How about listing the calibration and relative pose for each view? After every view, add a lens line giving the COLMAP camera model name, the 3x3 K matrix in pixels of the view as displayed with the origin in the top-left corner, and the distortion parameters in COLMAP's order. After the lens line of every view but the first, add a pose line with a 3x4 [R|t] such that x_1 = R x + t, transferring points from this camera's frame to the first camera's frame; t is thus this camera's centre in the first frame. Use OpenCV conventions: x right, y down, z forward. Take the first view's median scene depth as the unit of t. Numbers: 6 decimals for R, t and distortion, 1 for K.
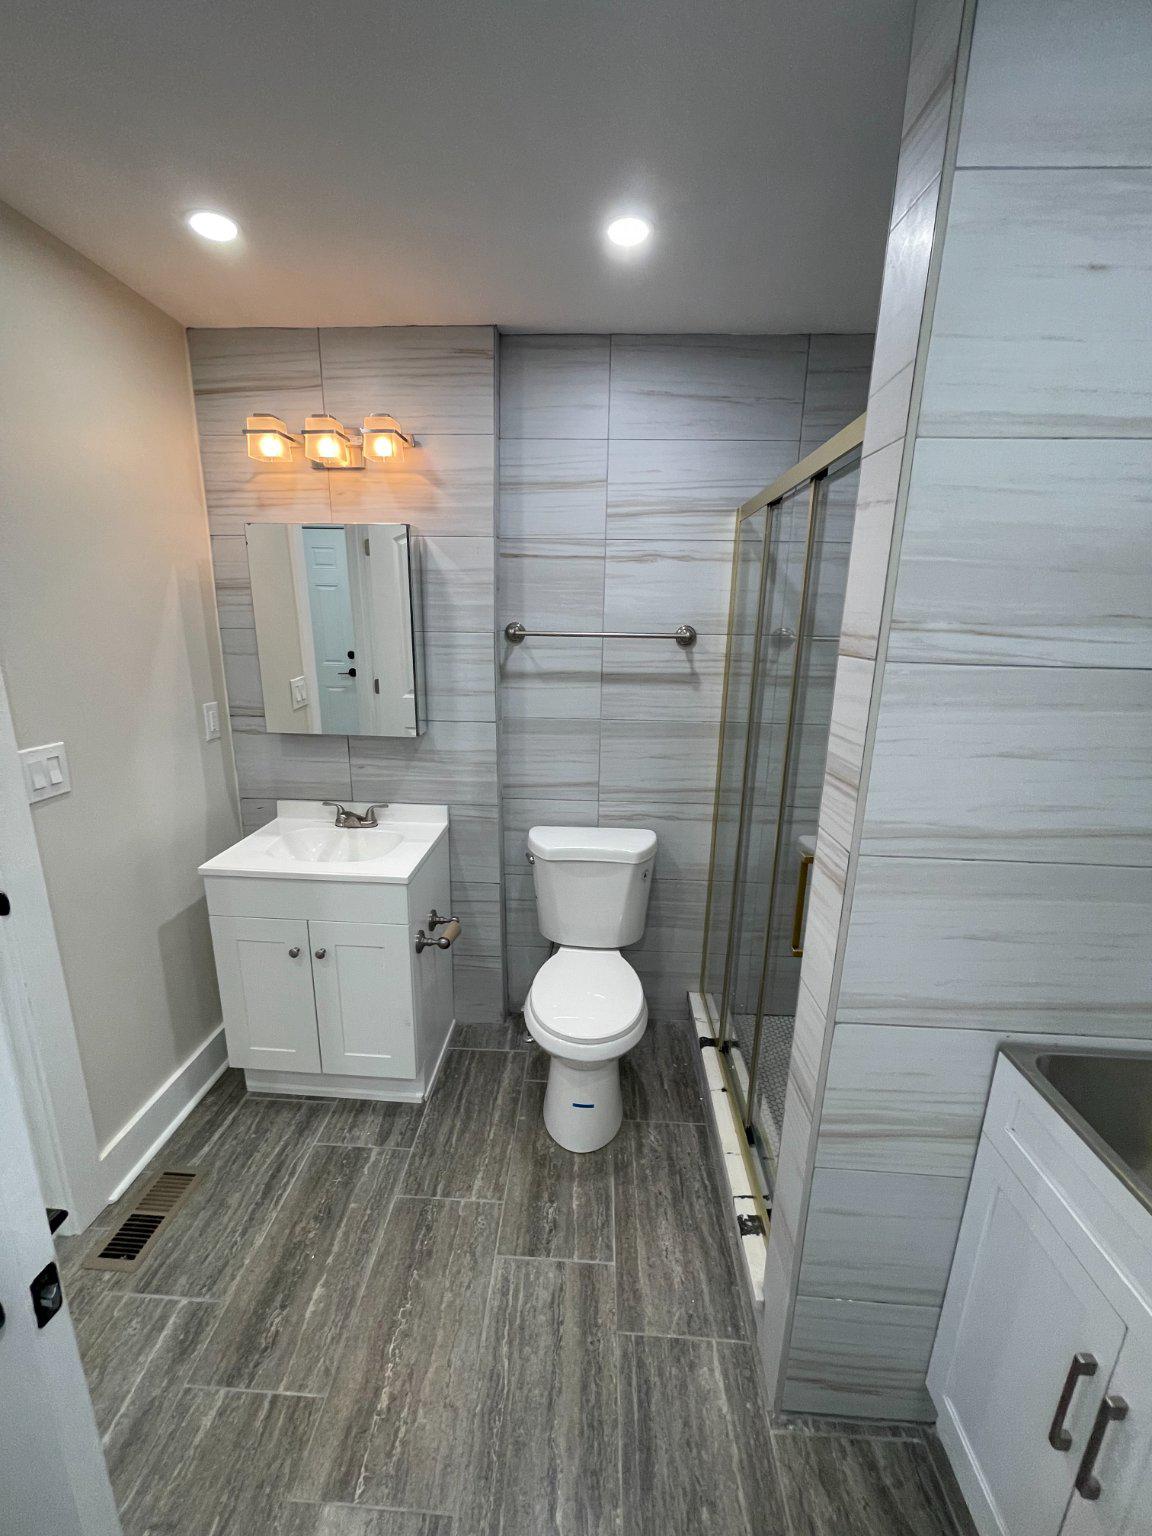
lens RADIAL K [[617.4, 0, 576.0], [0, 617.4, 768.0], [0, 0, 1]] dist [0.000547, 0.000556]
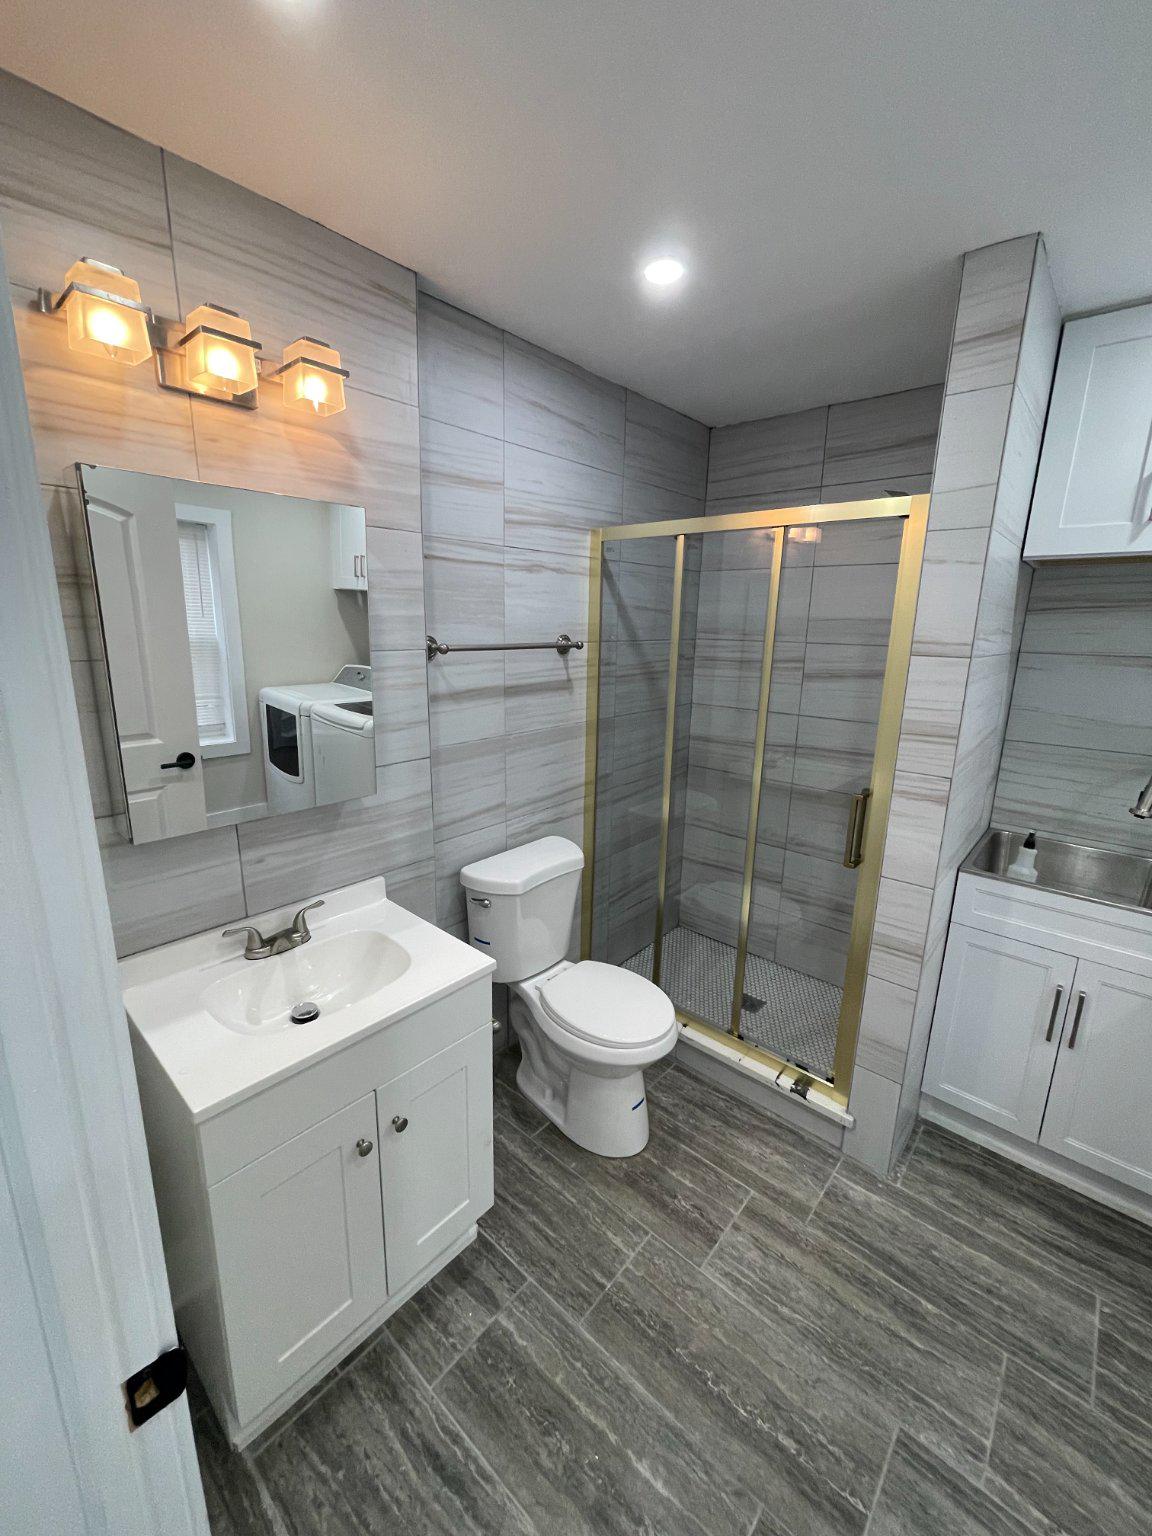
lens RADIAL K [[614.0, 0, 572.9], [0, 614.0, 763.4], [0, 0, 1]] dist [0.000574, -0.000132]
pose [[0.627744, -0.183993, 0.756362, -0.731089], [0.180936, 0.979540, 0.088115, -0.120117], [-0.757099, 0.081540, 0.648191, 0.374652]]
